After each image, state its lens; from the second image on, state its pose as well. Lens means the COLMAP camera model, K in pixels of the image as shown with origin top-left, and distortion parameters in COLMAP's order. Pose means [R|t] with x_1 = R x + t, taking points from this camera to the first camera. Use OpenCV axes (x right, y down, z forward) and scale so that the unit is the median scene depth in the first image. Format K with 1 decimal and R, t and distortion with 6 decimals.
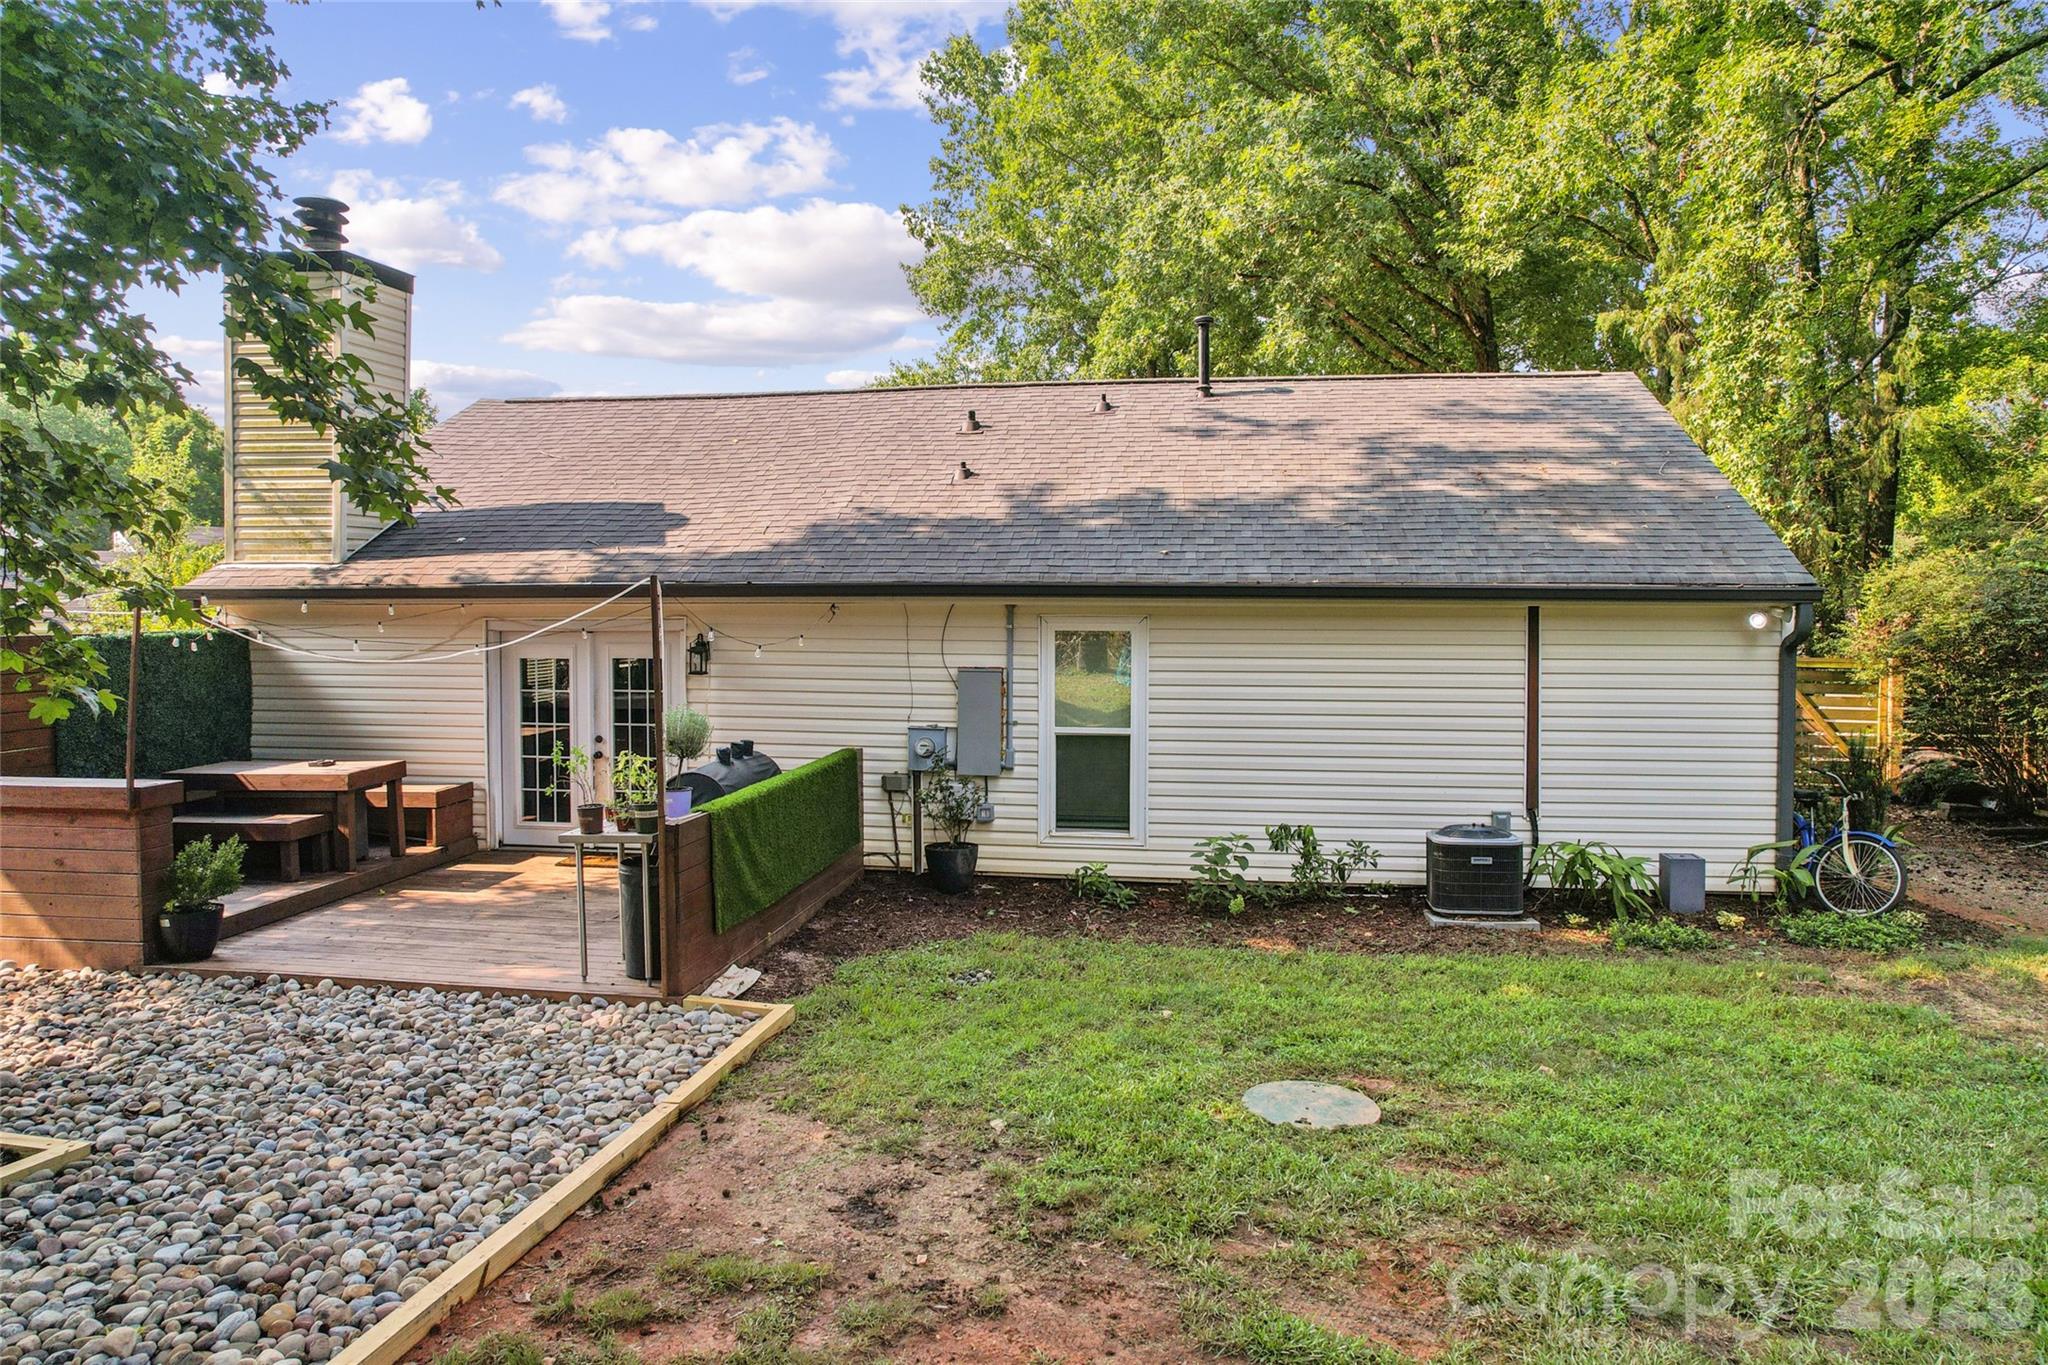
lens RADIAL K [[1296.8, 0, 1024.0], [0, 1296.8, 682.5], [0, 0, 1]] dist [-0.060688, 0.055340]
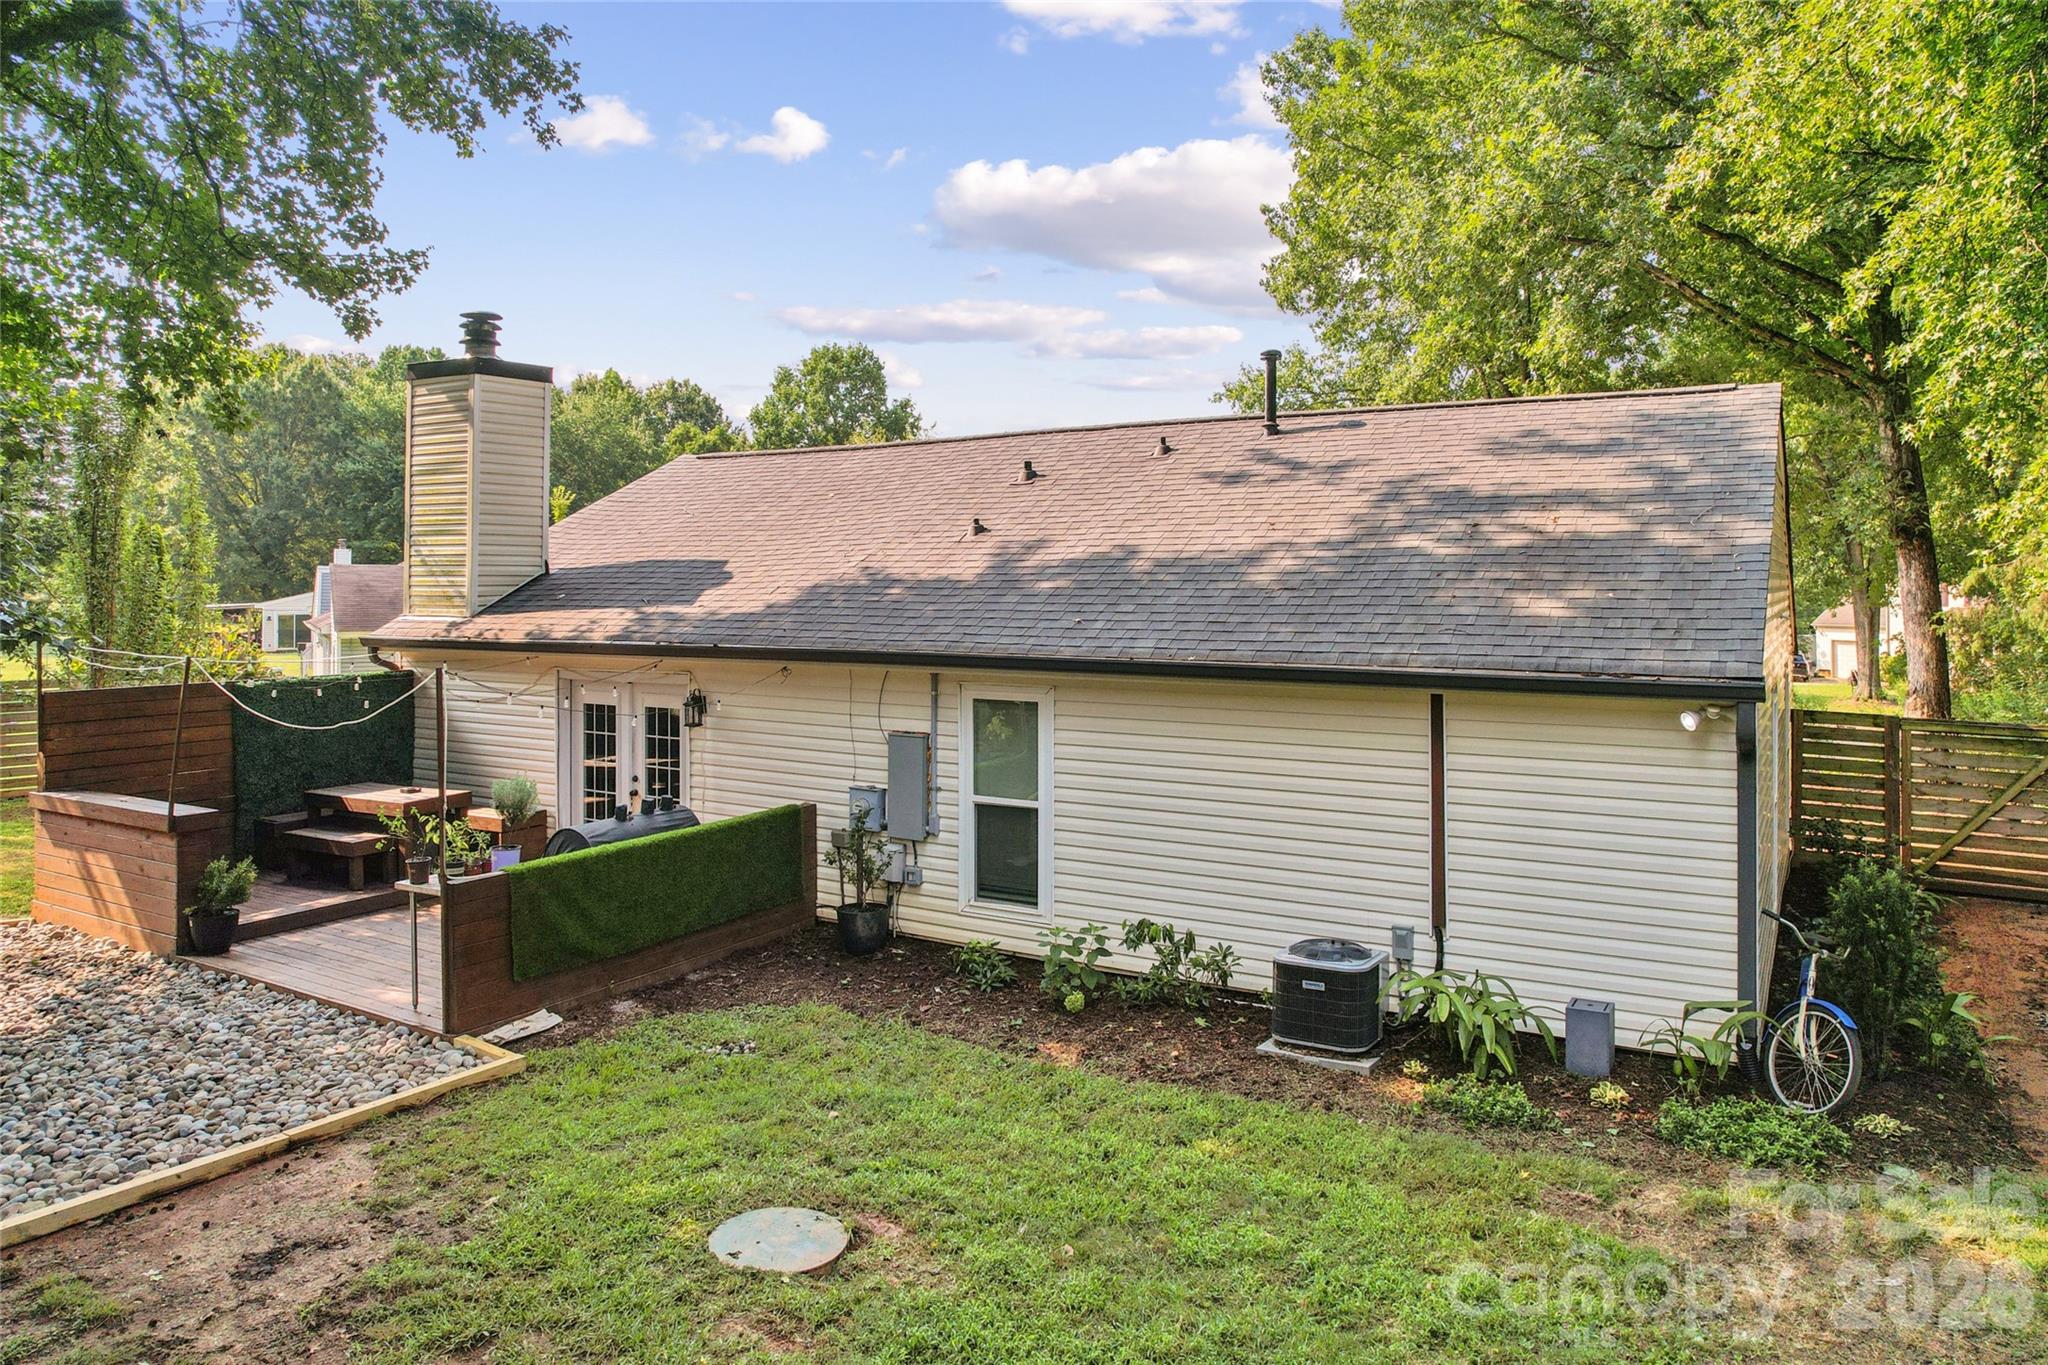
lens RADIAL K [[1334.9, 0, 1024.6], [0, 1334.9, 603.3], [0, 0, 1]] dist [-0.062994, 0.061429]
pose [[0.925839, 0.003493, -0.377903, 0.449455], [-0.022807, 0.998651, -0.046647, -0.066479], [0.377230, 0.051806, 0.924669, 0.063412]]
